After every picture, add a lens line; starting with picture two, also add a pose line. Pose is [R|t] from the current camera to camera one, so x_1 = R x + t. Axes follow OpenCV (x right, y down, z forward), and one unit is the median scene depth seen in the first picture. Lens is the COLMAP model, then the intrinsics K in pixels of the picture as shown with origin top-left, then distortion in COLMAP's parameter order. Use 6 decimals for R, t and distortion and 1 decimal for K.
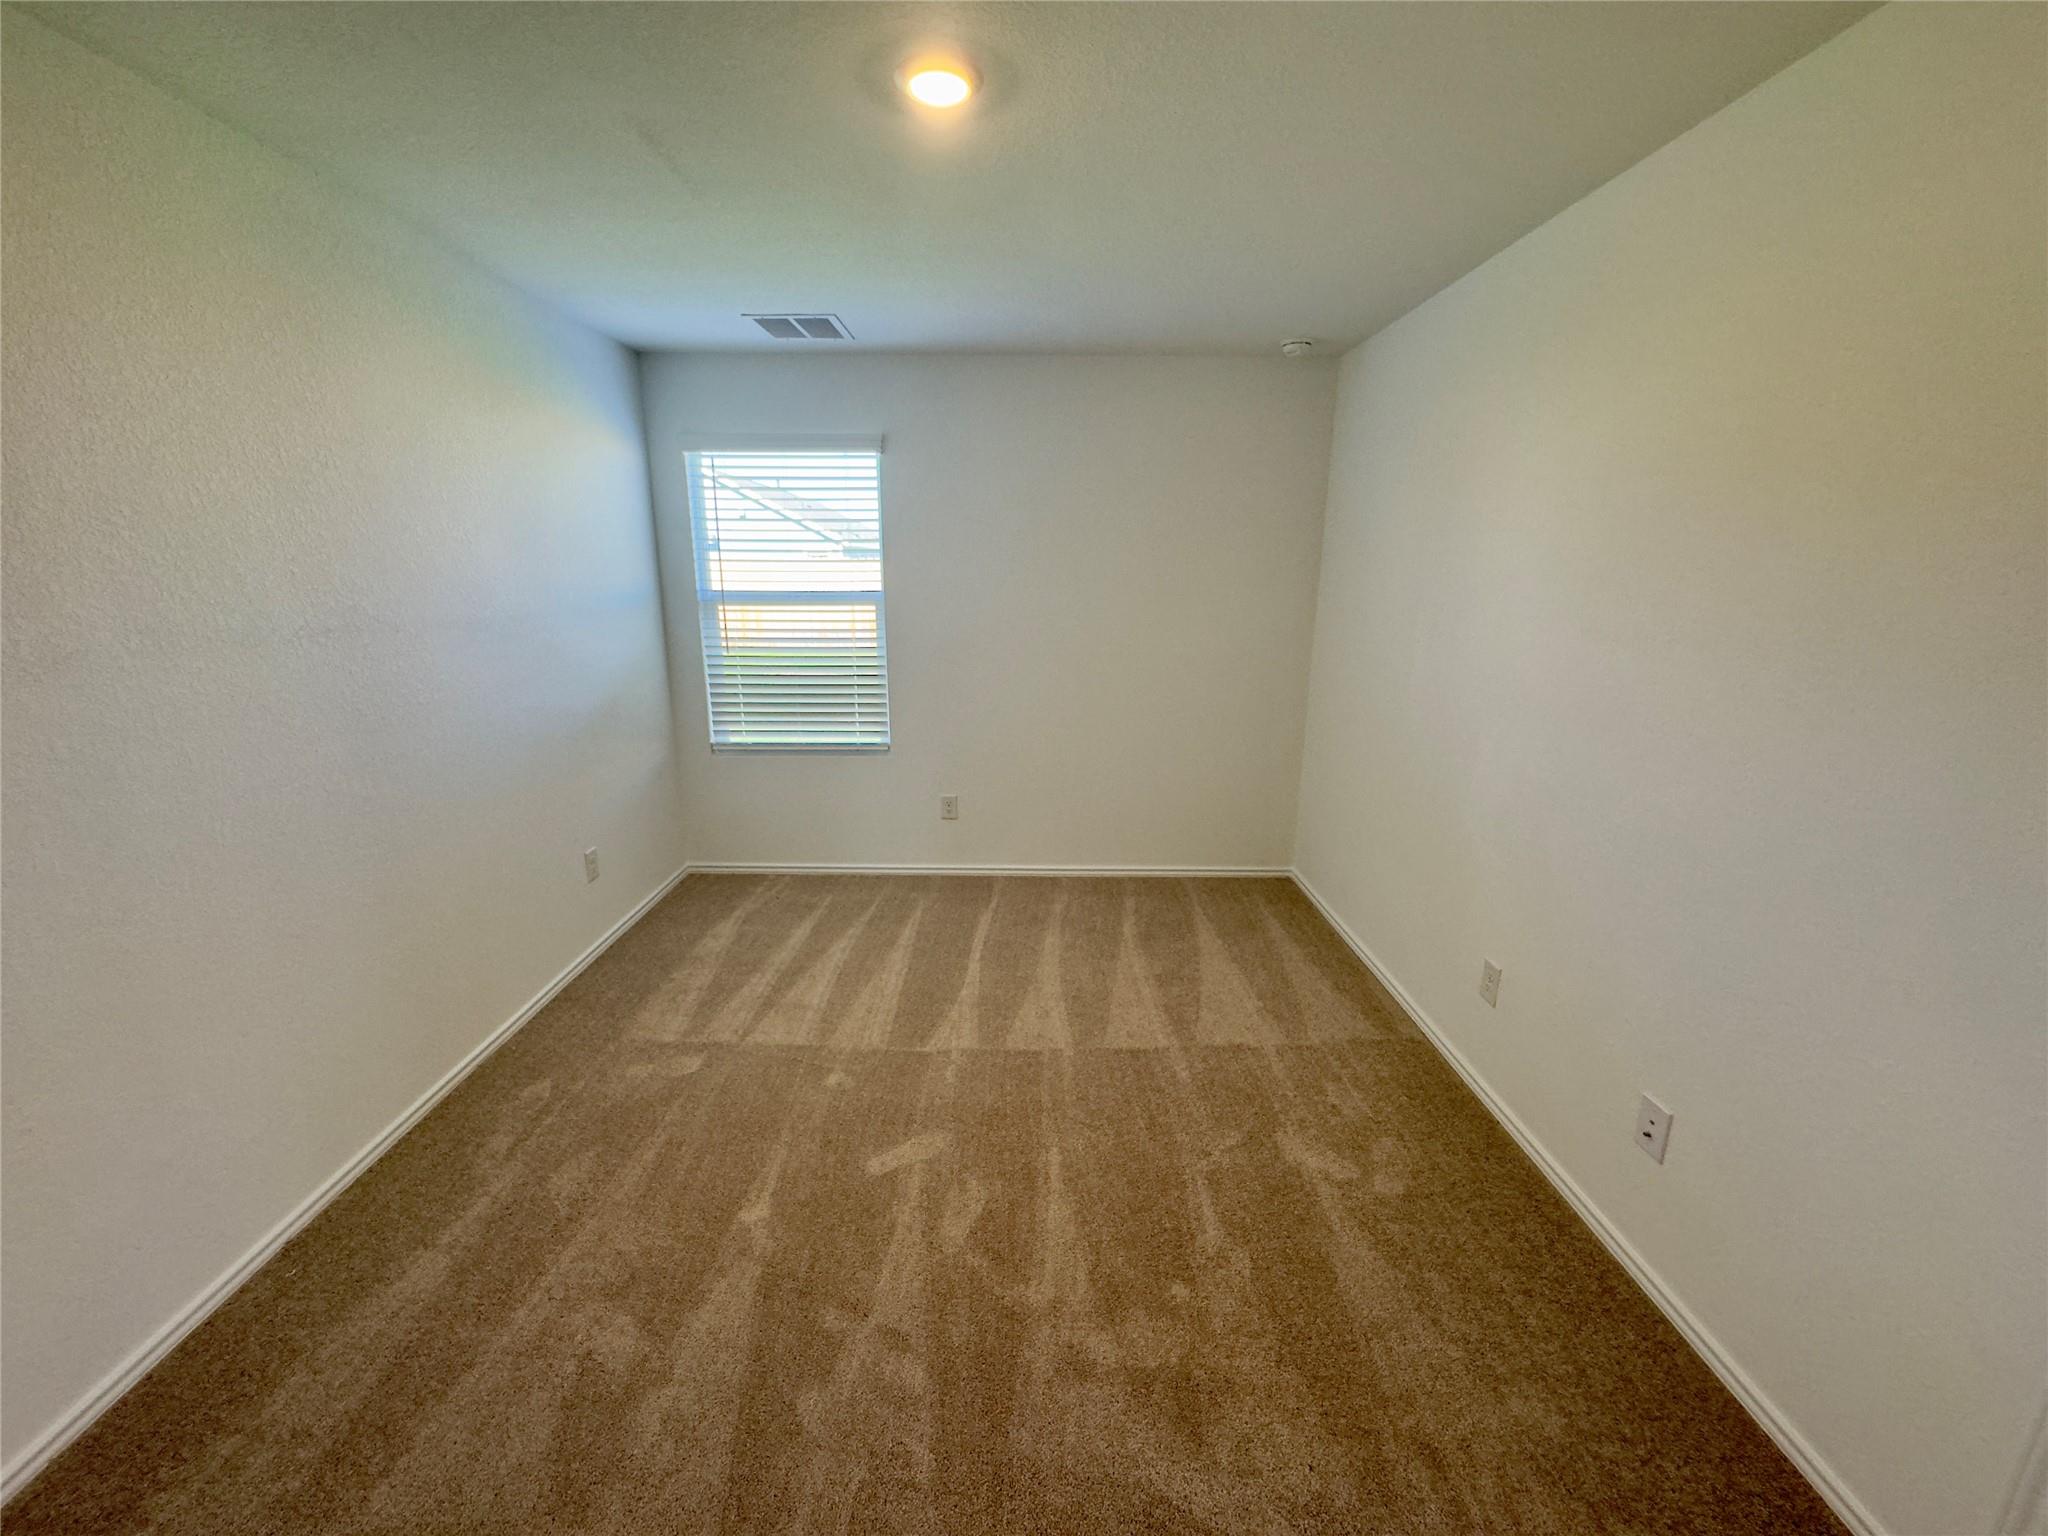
lens RADIAL K [[822.1, 0, 1019.1], [0, 822.1, 769.9], [0, 0, 1]] dist [-0.001249, 0.001436]
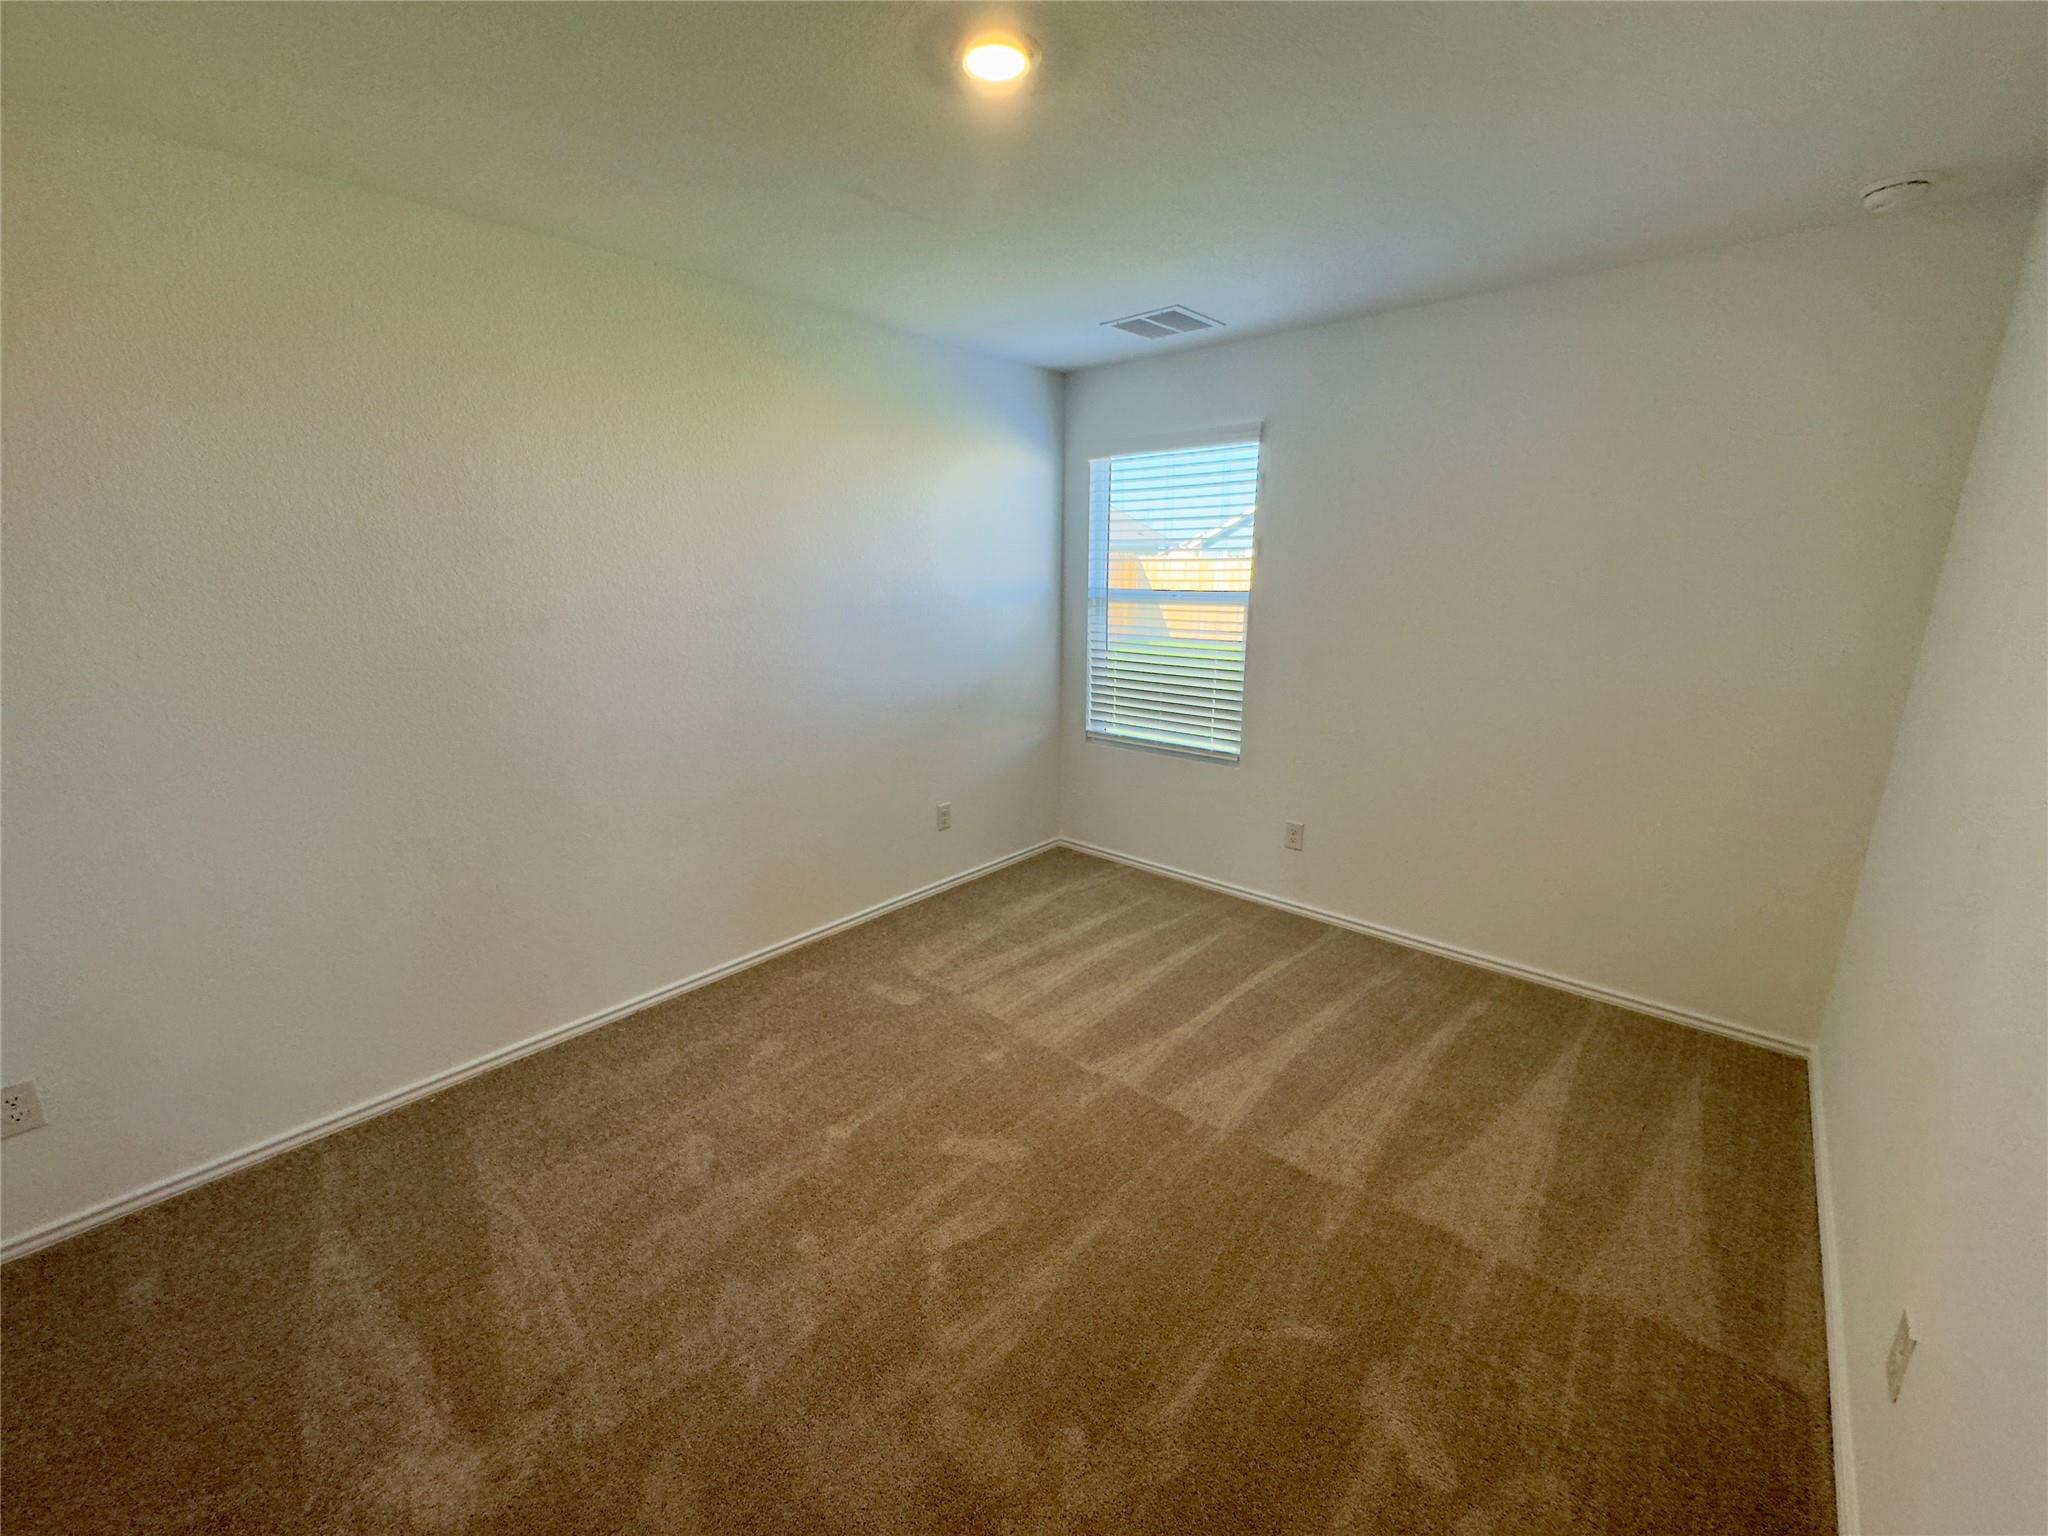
lens RADIAL K [[822.1, 0, 1020.3], [0, 822.1, 768.5], [0, 0, 1]] dist [-0.001249, 0.001436]
pose [[0.746820, 0.154964, -0.646720, 0.345855], [-0.155752, 0.986182, 0.056445, -0.040493], [0.646531, 0.058574, 0.760636, 0.173408]]
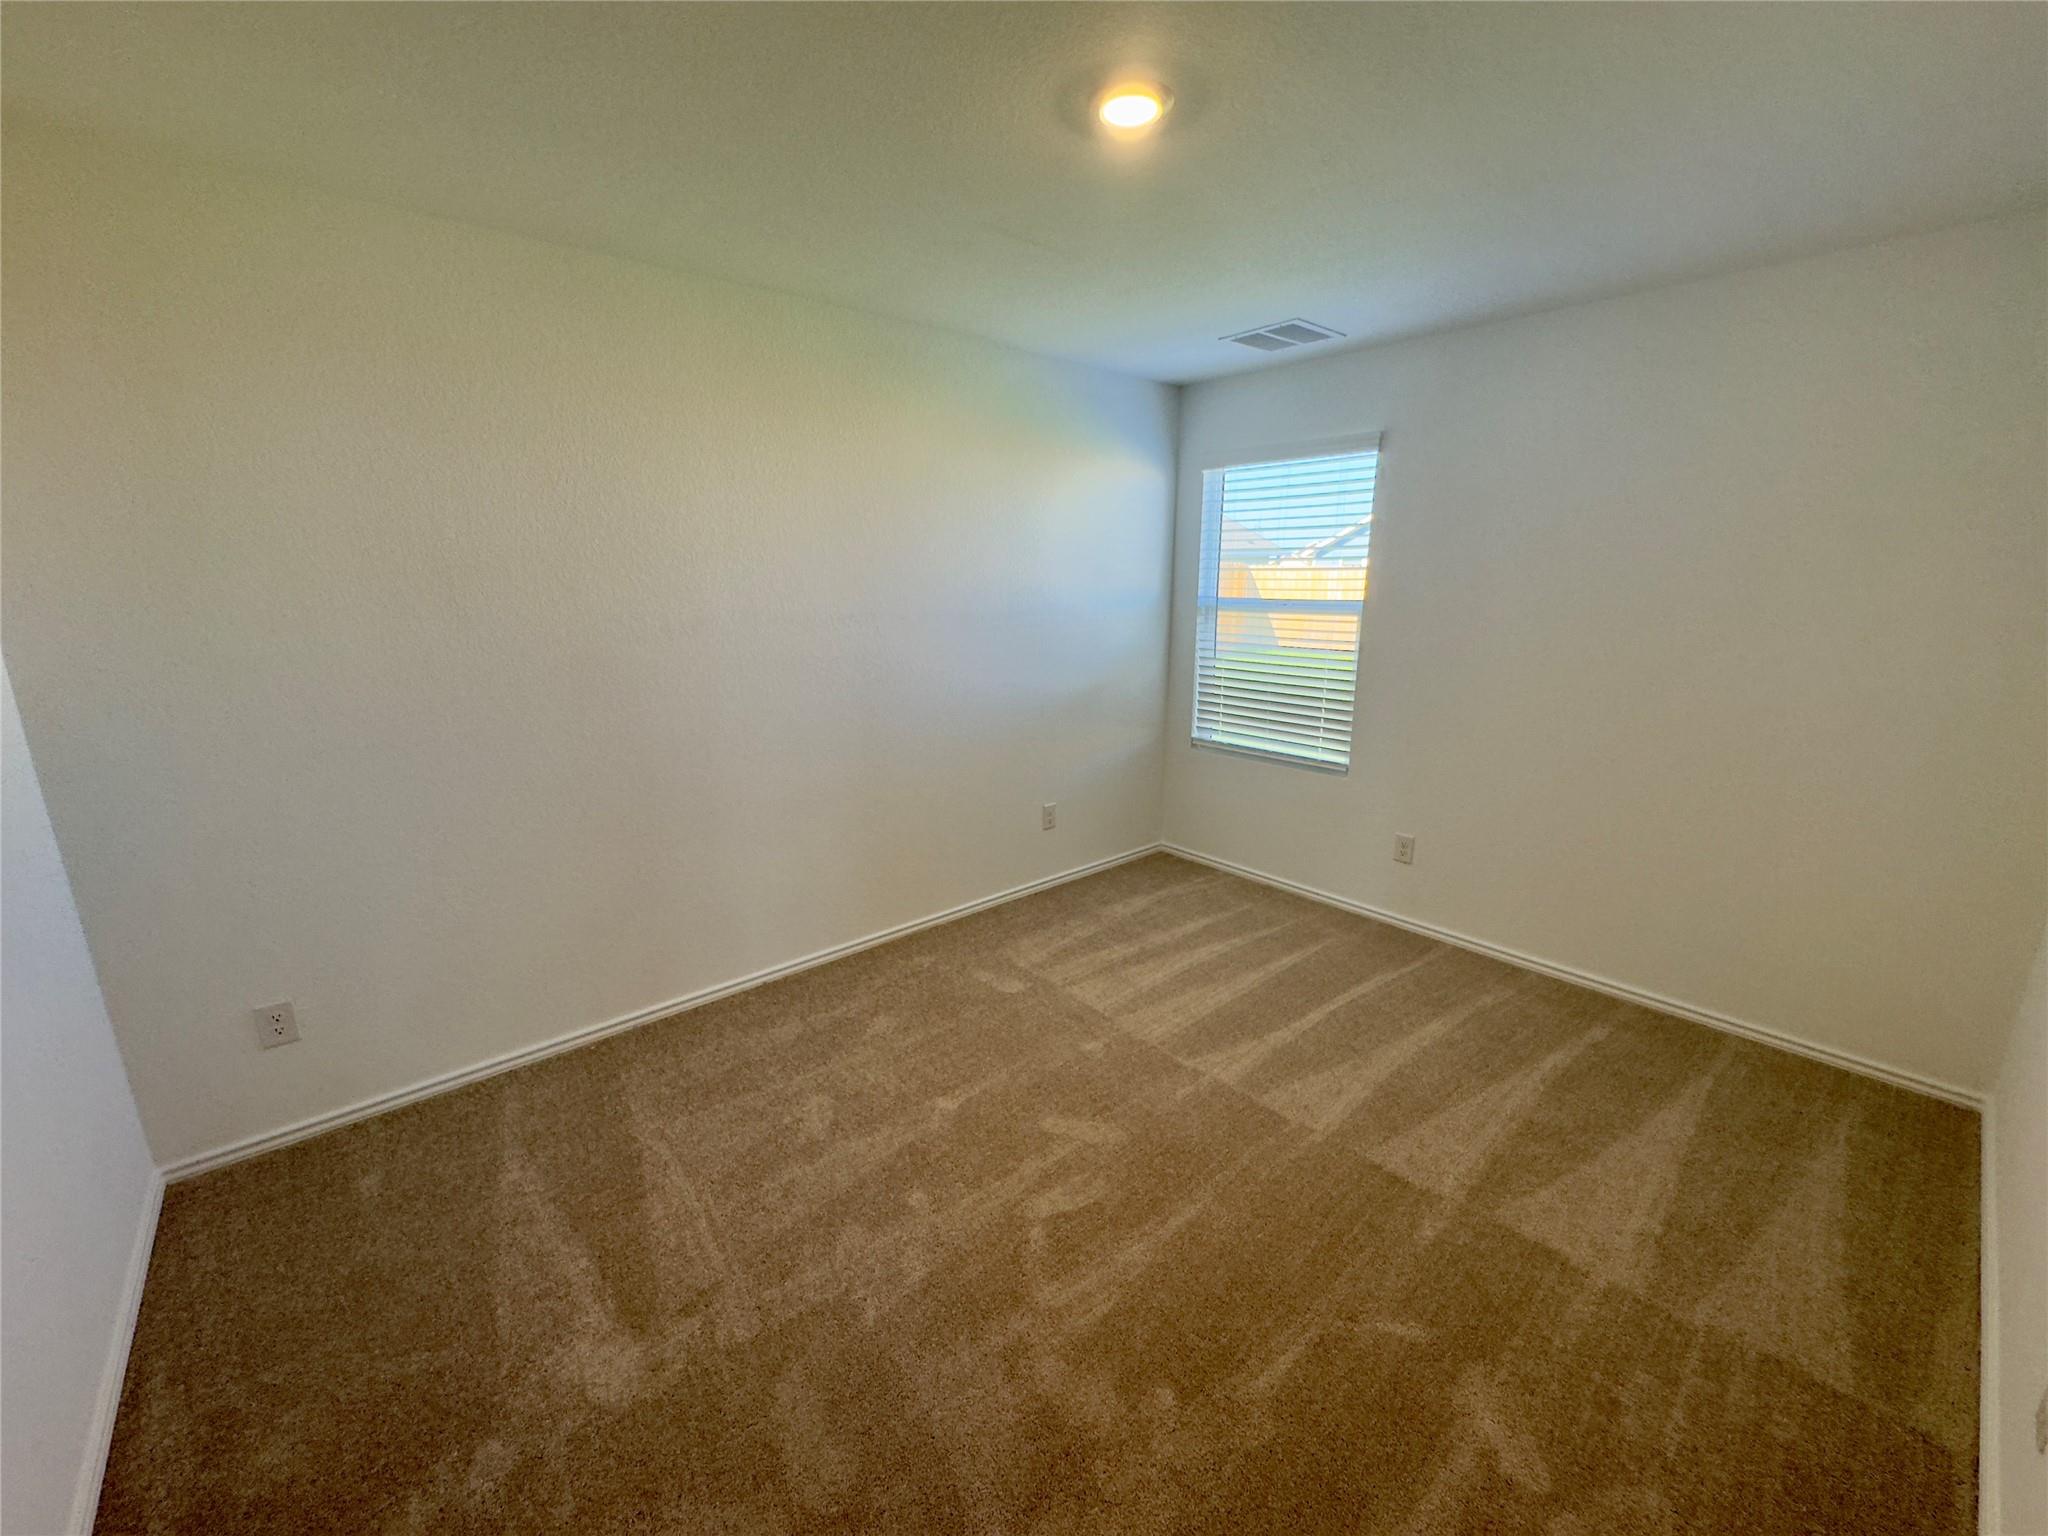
lens RADIAL K [[822.1, 0, 1020.5], [0, 822.1, 768.9], [0, 0, 1]] dist [-0.001249, 0.001436]
pose [[0.658757, 0.170536, -0.732773, 0.366744], [-0.179327, 0.981491, 0.067206, -0.031713], [0.730672, 0.087134, 0.677146, 0.138375]]
